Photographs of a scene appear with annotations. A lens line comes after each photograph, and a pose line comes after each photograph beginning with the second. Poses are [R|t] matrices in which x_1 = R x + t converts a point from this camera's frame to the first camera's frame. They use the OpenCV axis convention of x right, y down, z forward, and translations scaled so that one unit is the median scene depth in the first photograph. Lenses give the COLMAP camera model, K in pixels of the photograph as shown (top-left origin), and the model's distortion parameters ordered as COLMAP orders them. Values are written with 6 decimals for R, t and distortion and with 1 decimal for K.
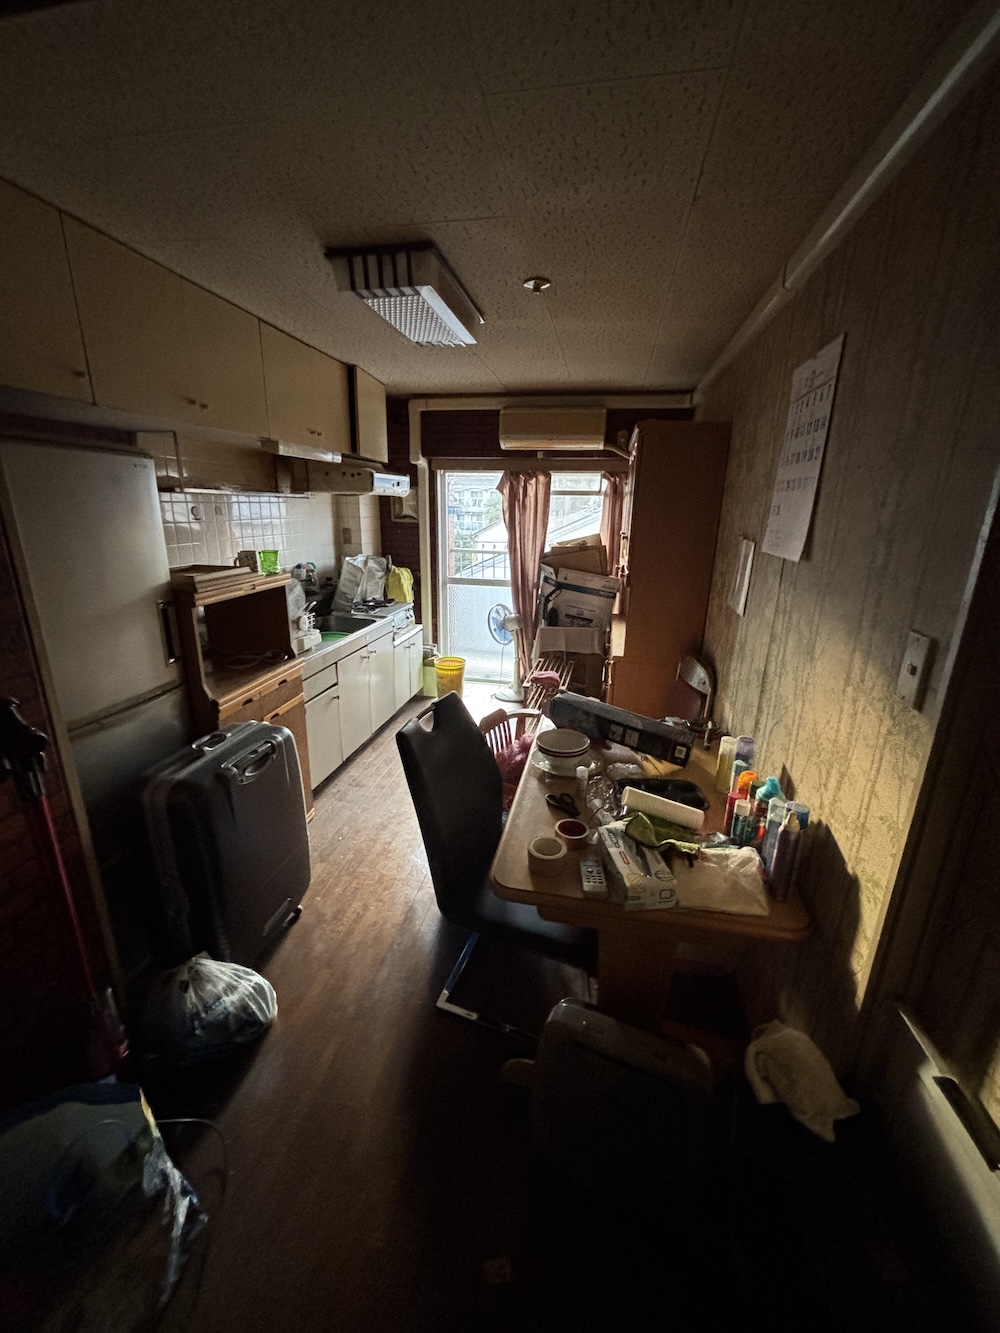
lens RADIAL K [[541.4, 0, 501.9], [0, 541.4, 665.3], [0, 0, 1]] dist [-0.002624, -0.000189]
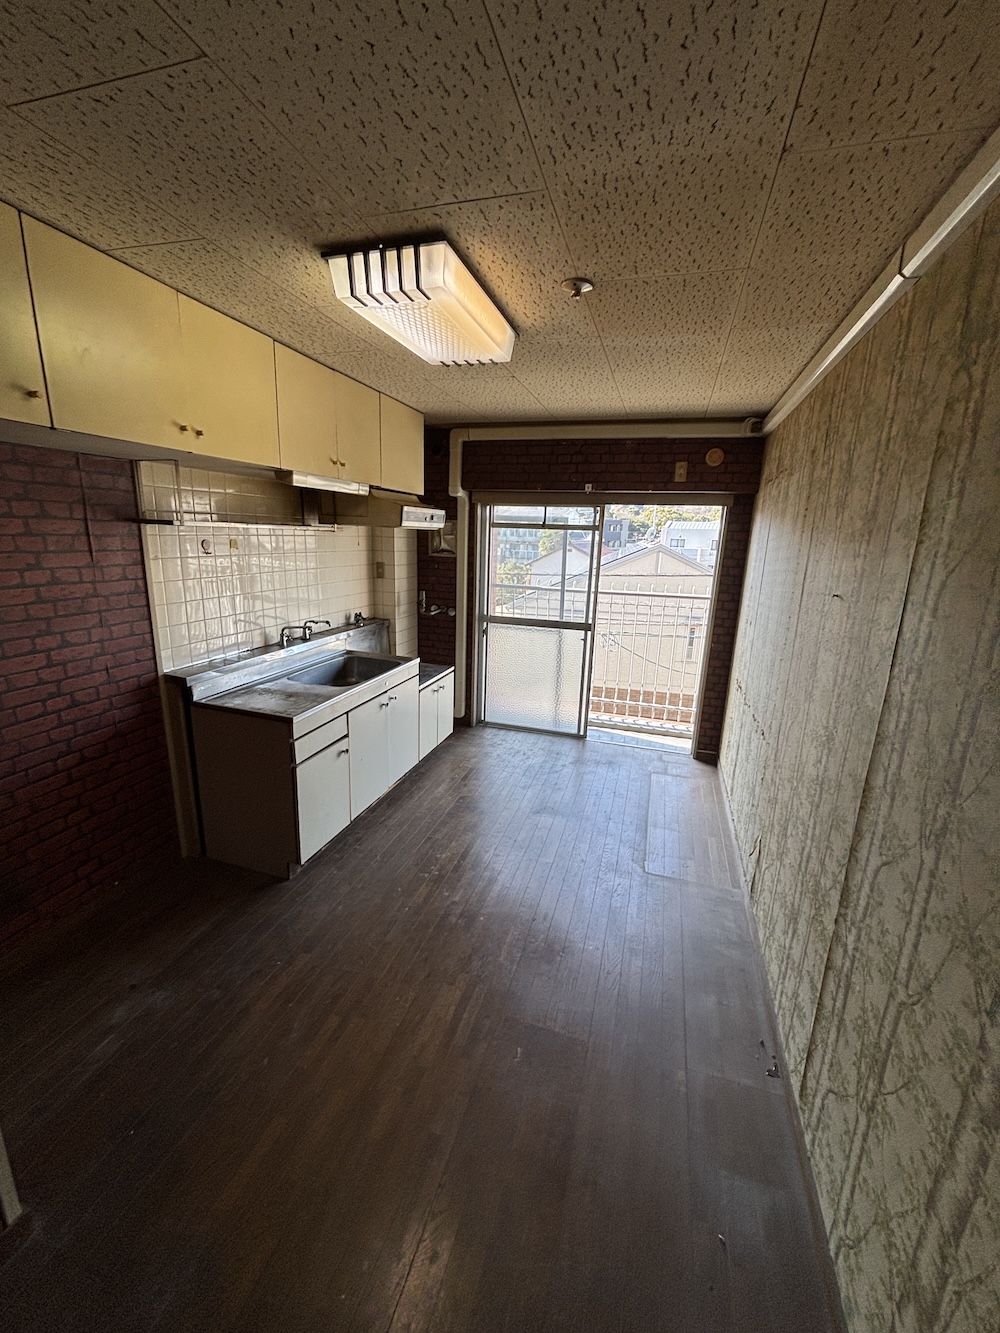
lens RADIAL K [[541.4, 0, 499.6], [0, 541.4, 667.1], [0, 0, 1]] dist [-0.002624, -0.000189]
pose [[0.994383, 0.038941, -0.098414, 0.029875], [-0.043725, 0.997941, -0.046926, -0.045319], [0.096384, 0.050966, 0.994039, 0.111976]]
